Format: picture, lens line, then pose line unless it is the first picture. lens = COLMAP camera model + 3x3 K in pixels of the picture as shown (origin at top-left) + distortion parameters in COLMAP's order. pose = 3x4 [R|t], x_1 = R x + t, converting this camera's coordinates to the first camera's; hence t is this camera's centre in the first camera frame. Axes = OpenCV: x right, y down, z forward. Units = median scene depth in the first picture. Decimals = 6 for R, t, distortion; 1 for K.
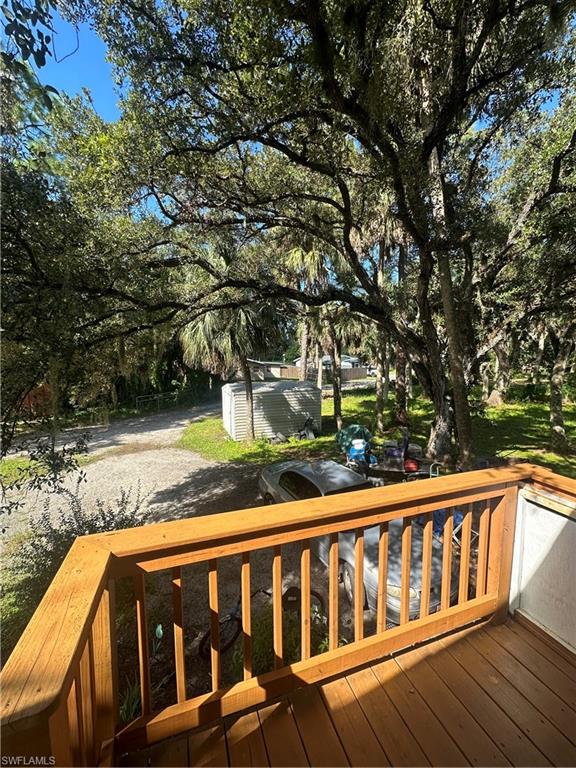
lens RADIAL K [[305.9, 0, 288.1], [0, 305.9, 383.8], [0, 0, 1]] dist [-0.004351, 0.000890]
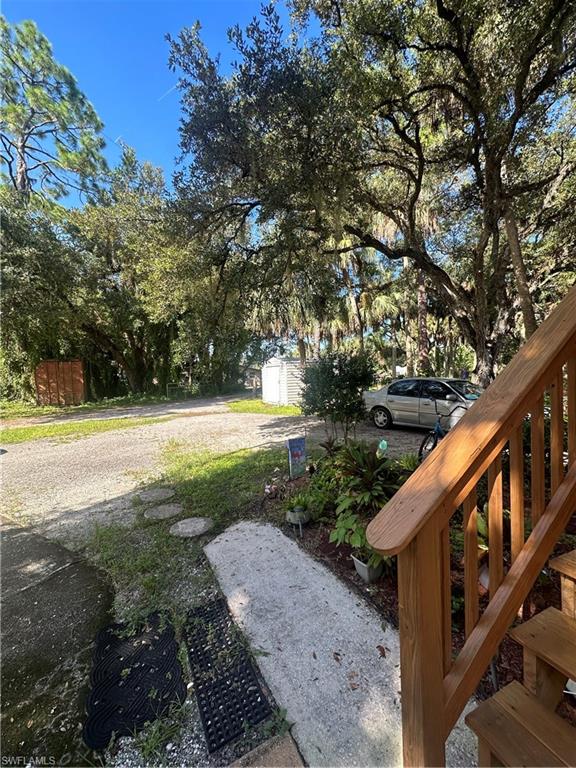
lens RADIAL K [[305.9, 0, 288.7], [0, 305.9, 384.7], [0, 0, 1]] dist [-0.004351, 0.000890]
pose [[0.995306, -0.029277, 0.092247, -0.398916], [0.035218, 0.997363, -0.063454, 0.267785], [-0.090146, 0.066405, 0.993712, -0.112607]]
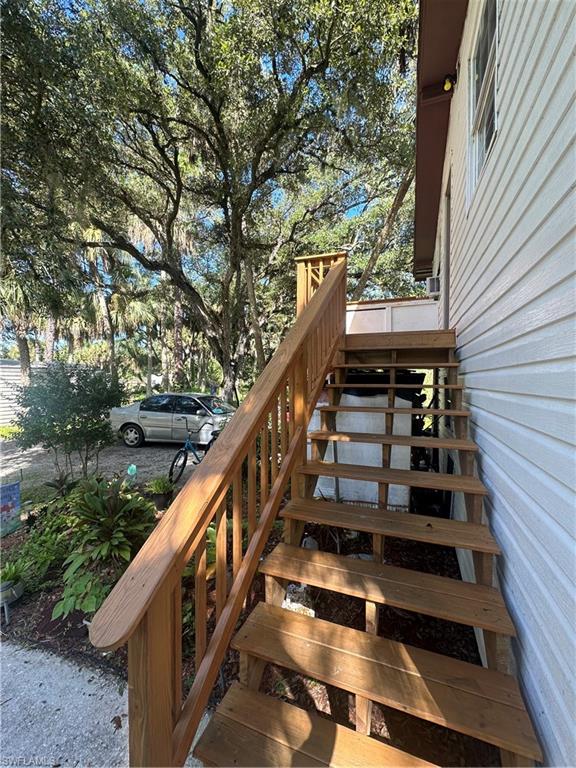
lens RADIAL K [[305.9, 0, 287.3], [0, 305.9, 384.6], [0, 0, 1]] dist [-0.004351, 0.000890]
pose [[0.661670, -0.002392, 0.749791, -0.394708], [0.062104, 0.996734, -0.051625, 0.249360], [-0.747219, 0.080723, 0.659658, -0.119344]]
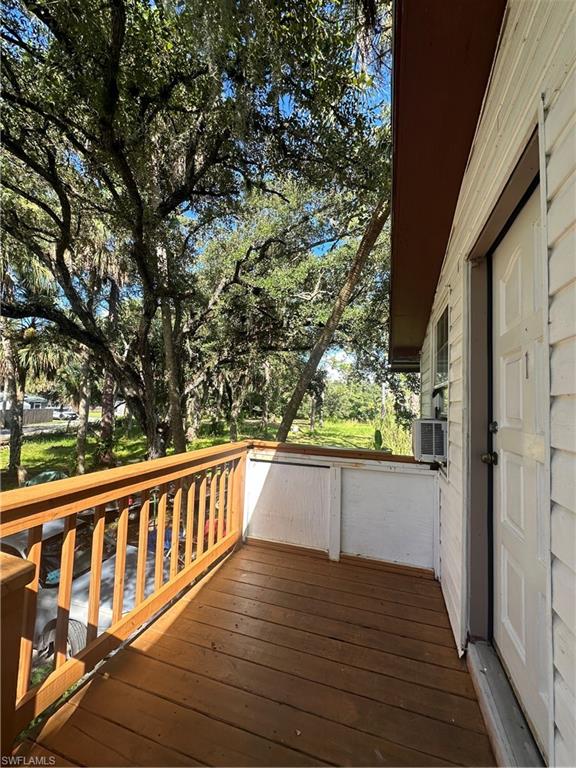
lens RADIAL K [[305.9, 0, 288.0], [0, 305.9, 384.0], [0, 0, 1]] dist [-0.004351, 0.000890]
pose [[0.608082, 0.076608, 0.790170, -0.075654], [0.037234, 0.991486, -0.124779, 0.038094], [-0.793001, 0.105297, 0.600052, -0.029446]]
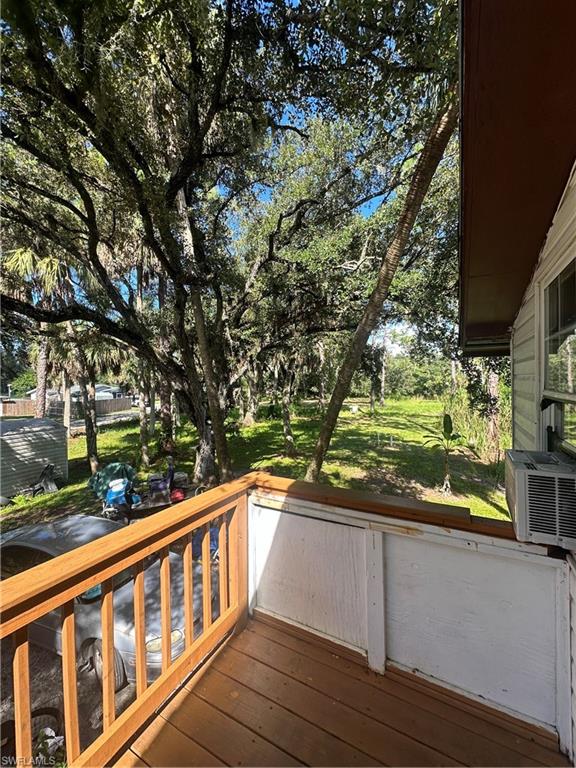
lens RADIAL K [[305.9, 0, 287.6], [0, 305.9, 384.3], [0, 0, 1]] dist [-0.004351, 0.000890]
pose [[0.750929, -0.012361, 0.660268, 0.024412], [0.073045, 0.995245, -0.064442, 0.003090], [-0.656331, 0.096621, 0.748261, 0.003645]]
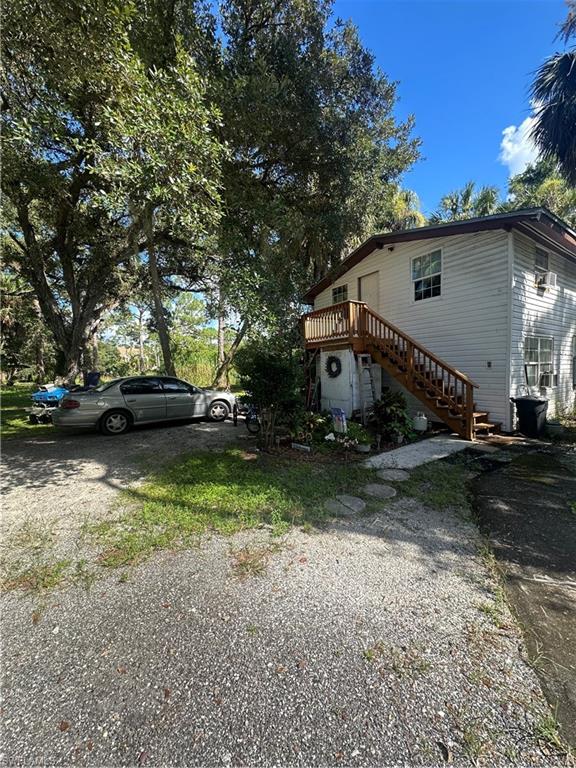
lens RADIAL K [[305.9, 0, 286.5], [0, 305.9, 382.1], [0, 0, 1]] dist [-0.004351, 0.000890]
pose [[-0.202161, -0.036027, 0.978689, -0.864111], [0.117067, 0.991269, 0.060672, 0.222553], [-0.972330, 0.126837, -0.196178, 0.449836]]
